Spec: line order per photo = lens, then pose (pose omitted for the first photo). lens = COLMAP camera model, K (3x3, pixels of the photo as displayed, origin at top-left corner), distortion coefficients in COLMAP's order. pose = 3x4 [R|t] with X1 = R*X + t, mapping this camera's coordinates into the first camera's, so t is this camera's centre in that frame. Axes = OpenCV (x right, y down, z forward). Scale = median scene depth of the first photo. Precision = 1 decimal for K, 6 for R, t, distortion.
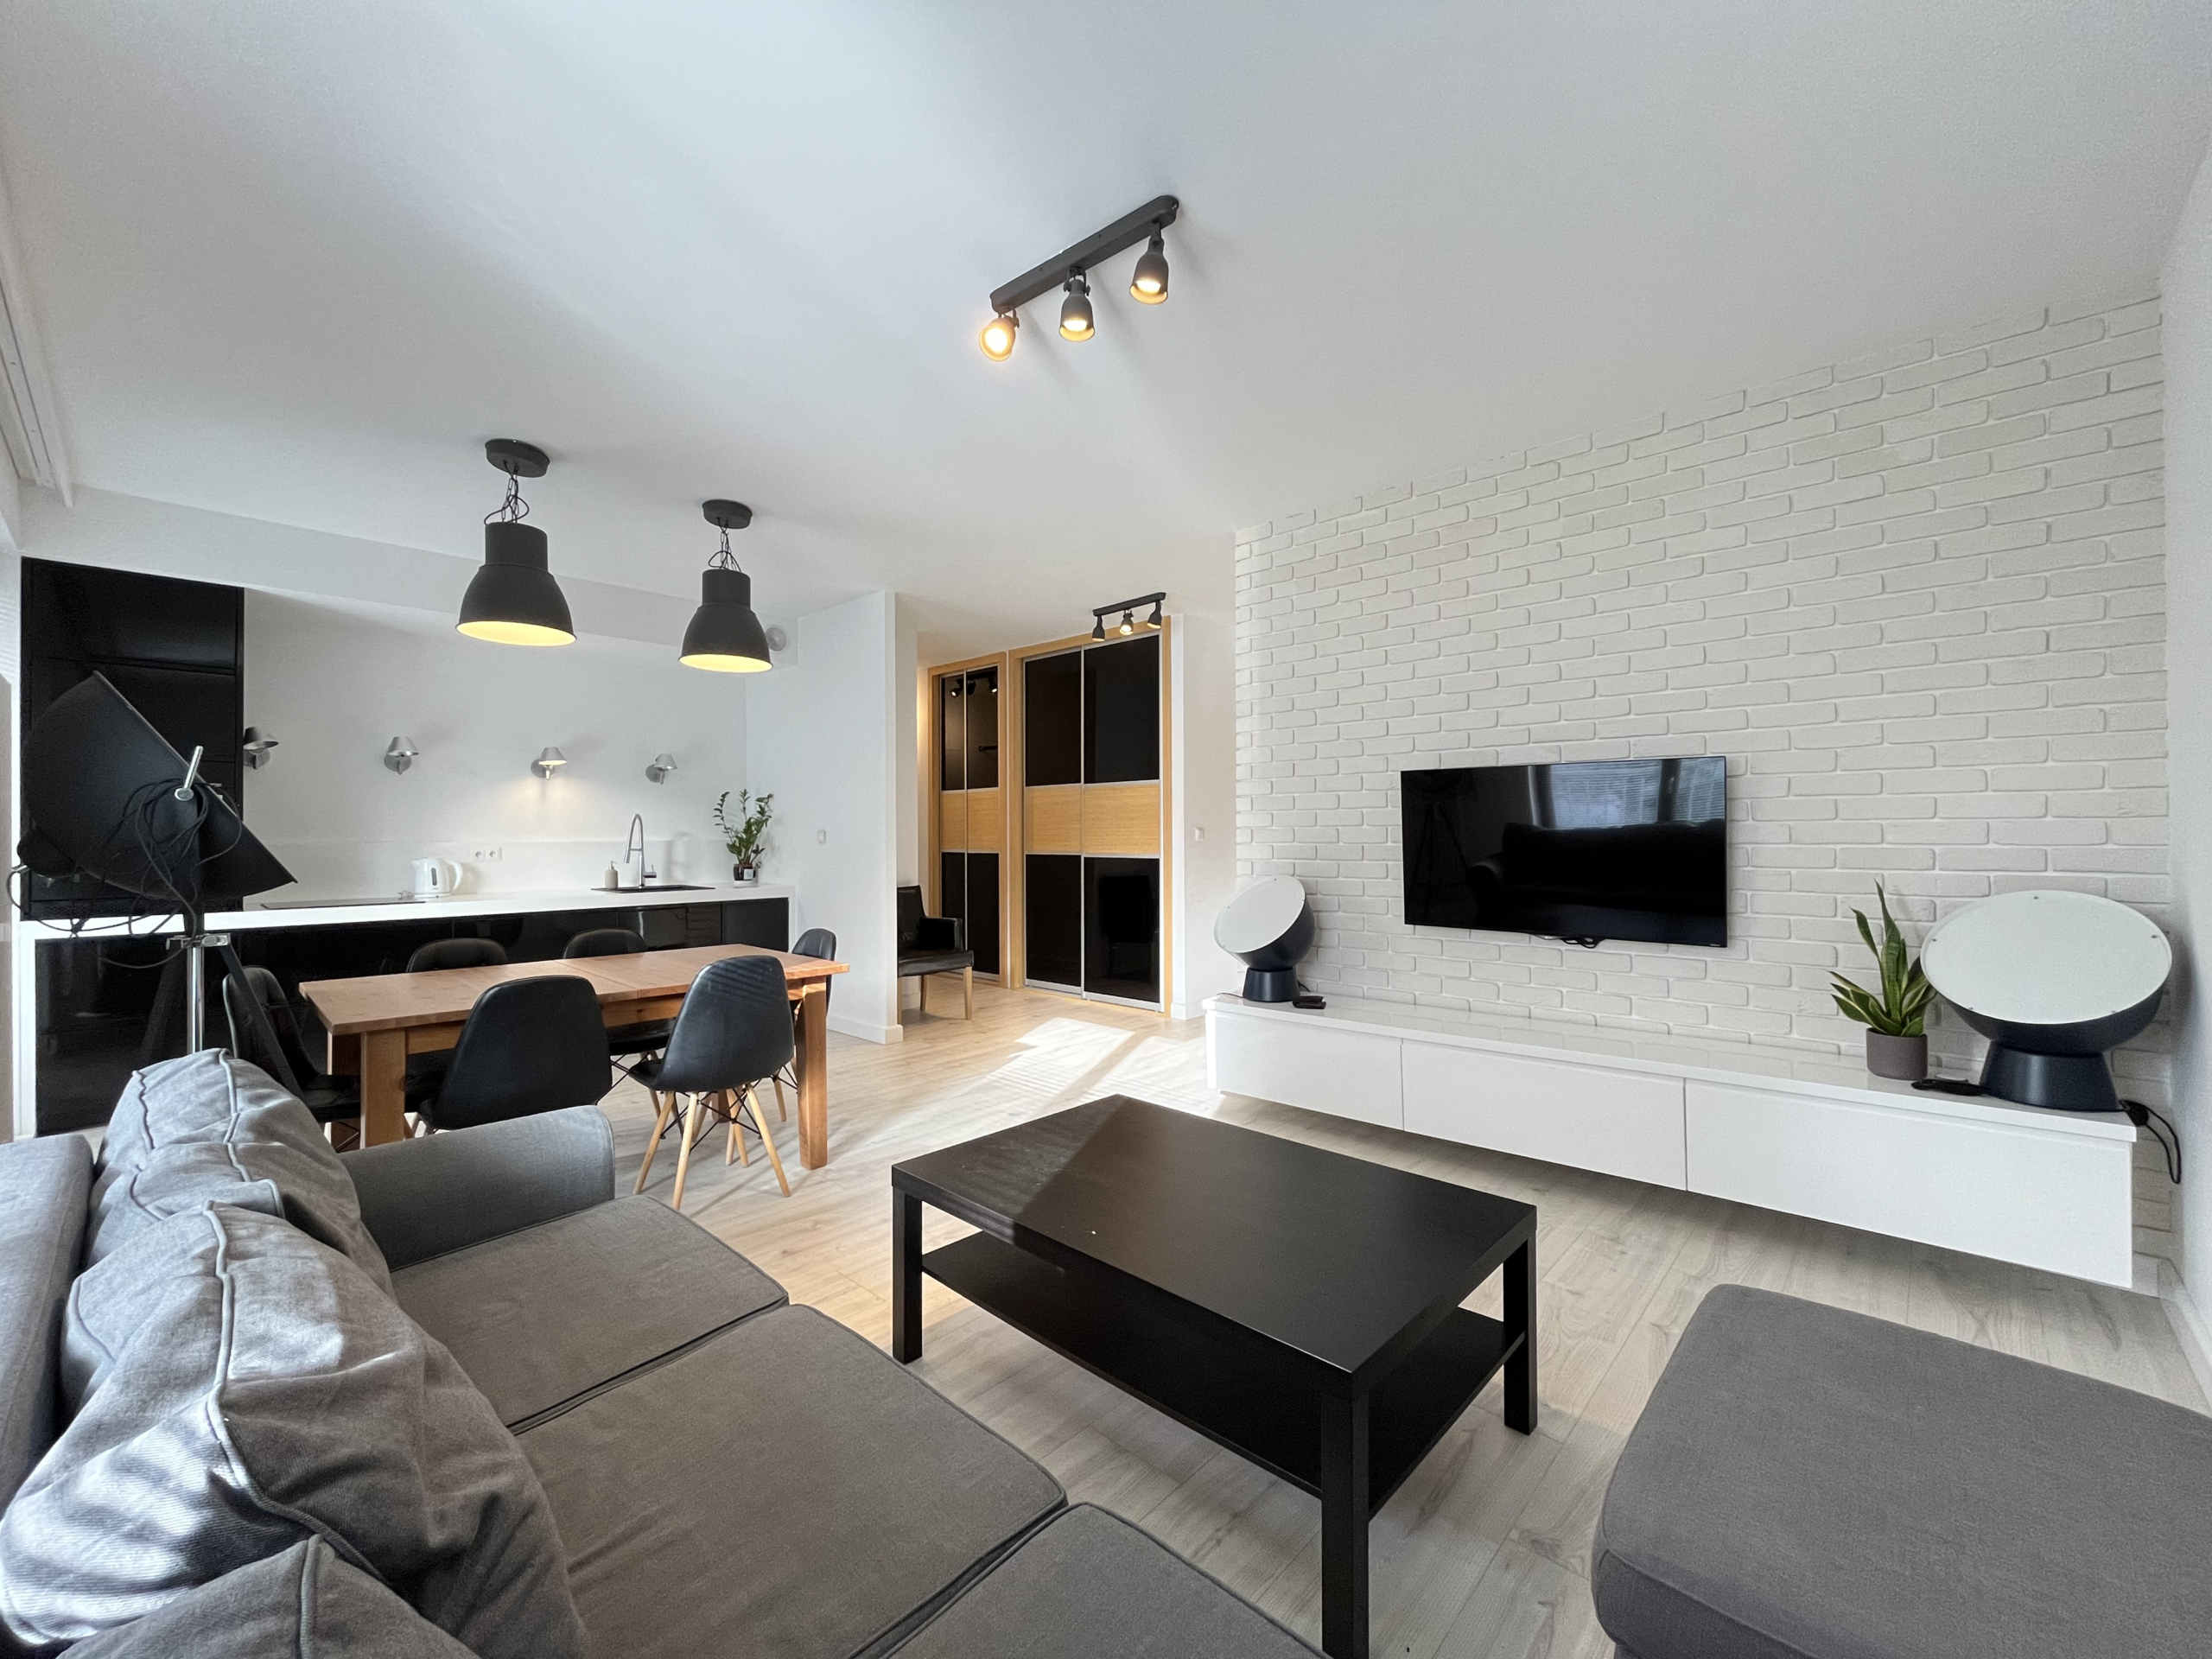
lens RADIAL K [[898.8, 0, 1111.5], [0, 898.8, 827.2], [0, 0, 1]] dist [-0.009551, -0.000358]
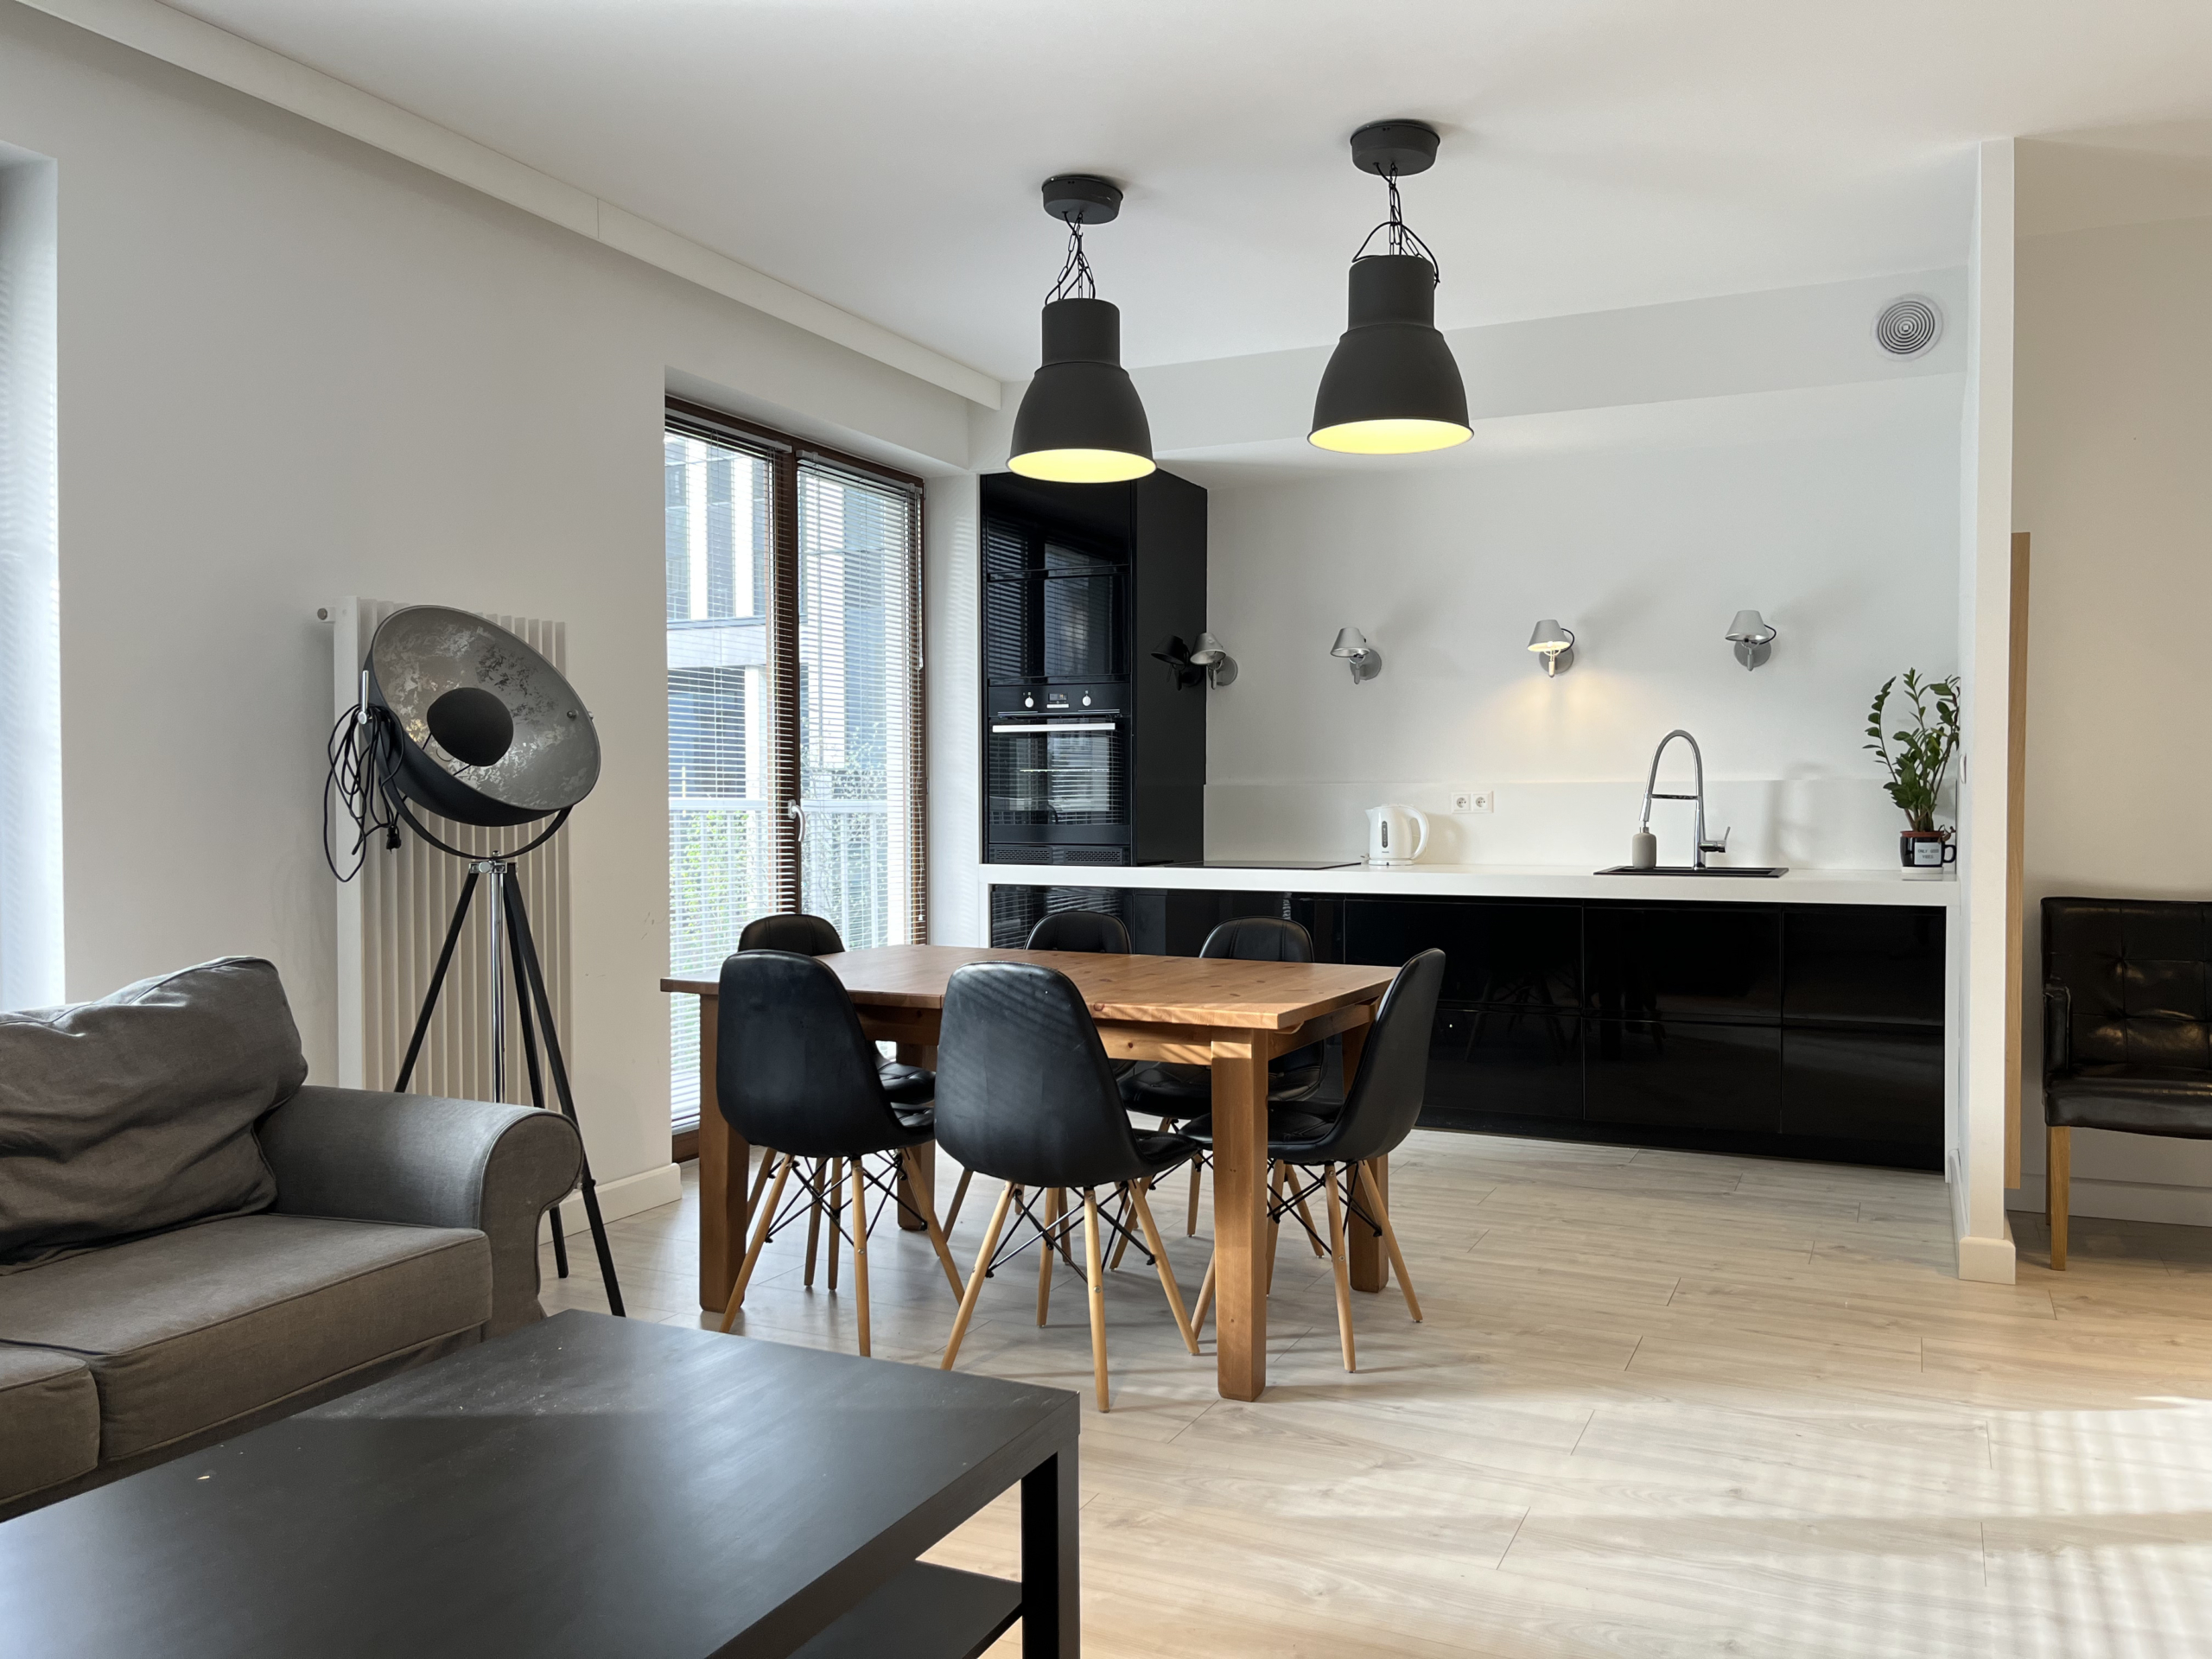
lens RADIAL K [[1675.2, 0, 1105.9], [0, 1675.2, 826.9], [0, 0, 1]] dist [-0.007659, -0.010480]
pose [[0.285935, 0.019534, -0.958050, 0.348696], [0.007155, 0.999721, 0.022519, 0.019145], [0.958222, -0.013294, 0.285715, 0.410240]]
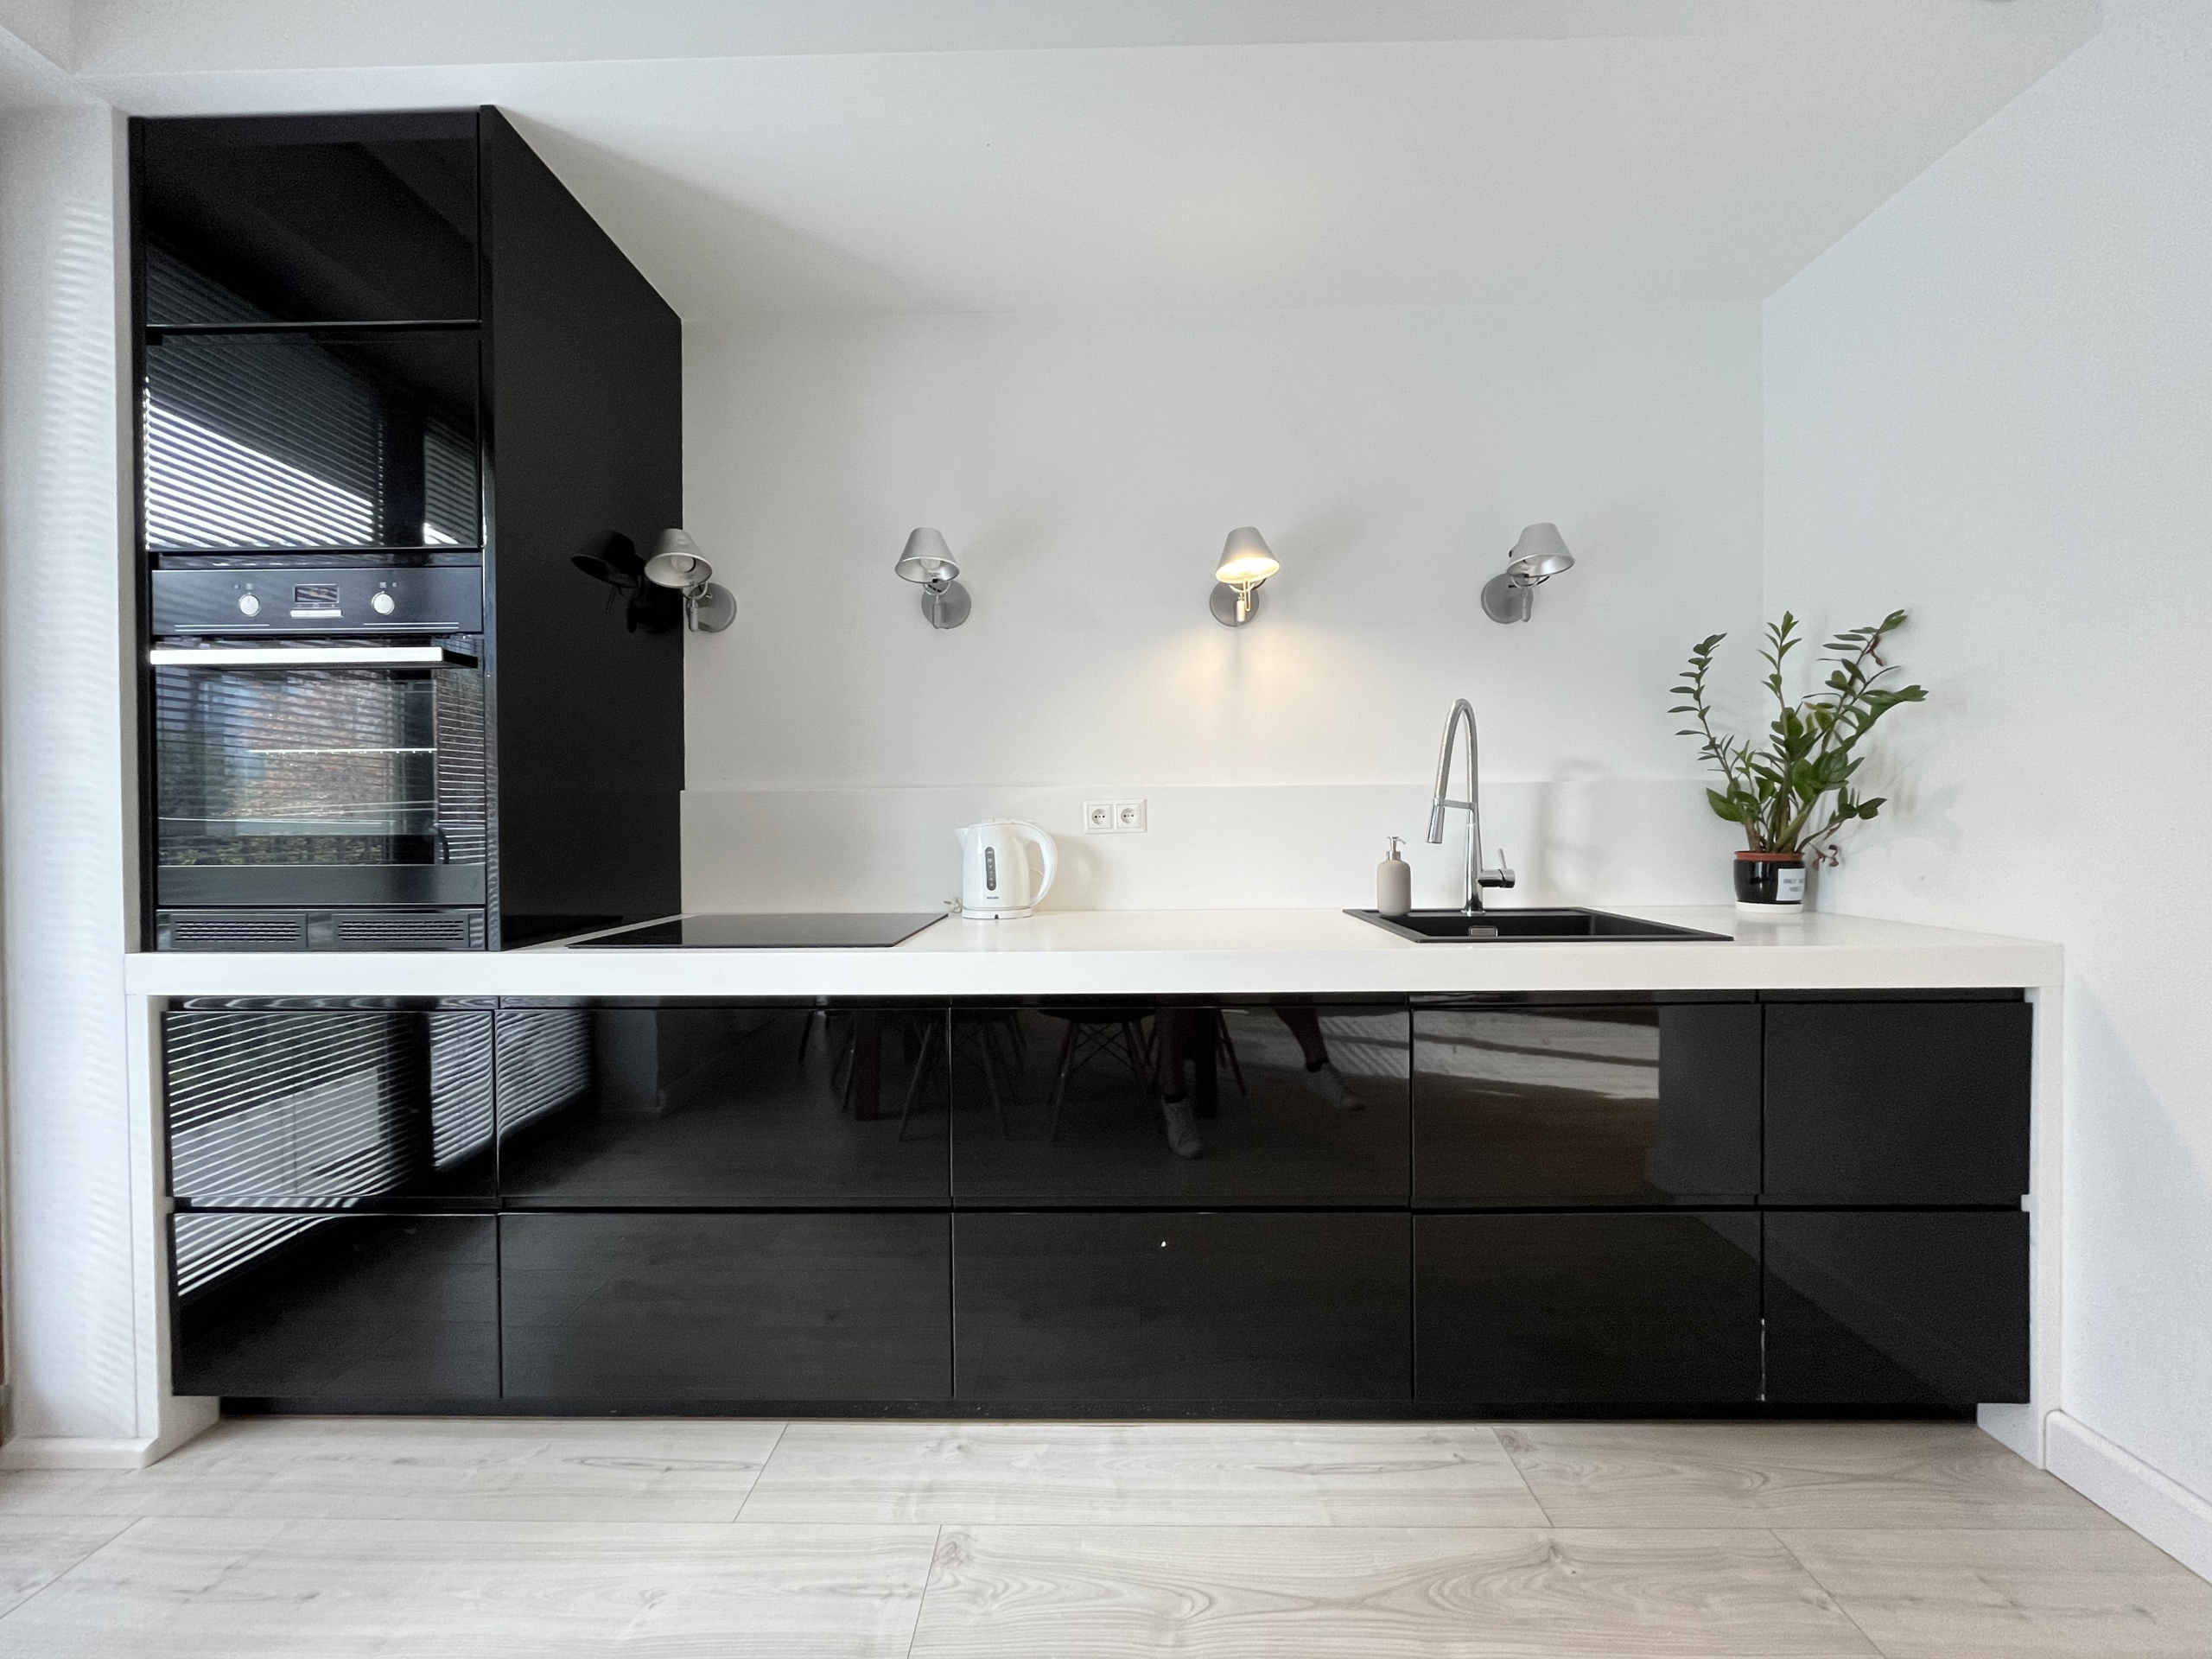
lens RADIAL K [[898.8, 0, 1106.5], [0, 898.8, 833.1], [0, 0, 1]] dist [-0.009551, -0.000358]
pose [[0.662573, 0.006545, -0.748969, -0.382311], [0.010735, 0.999776, 0.018234, 0.030100], [0.748921, -0.020122, 0.662354, 0.708193]]
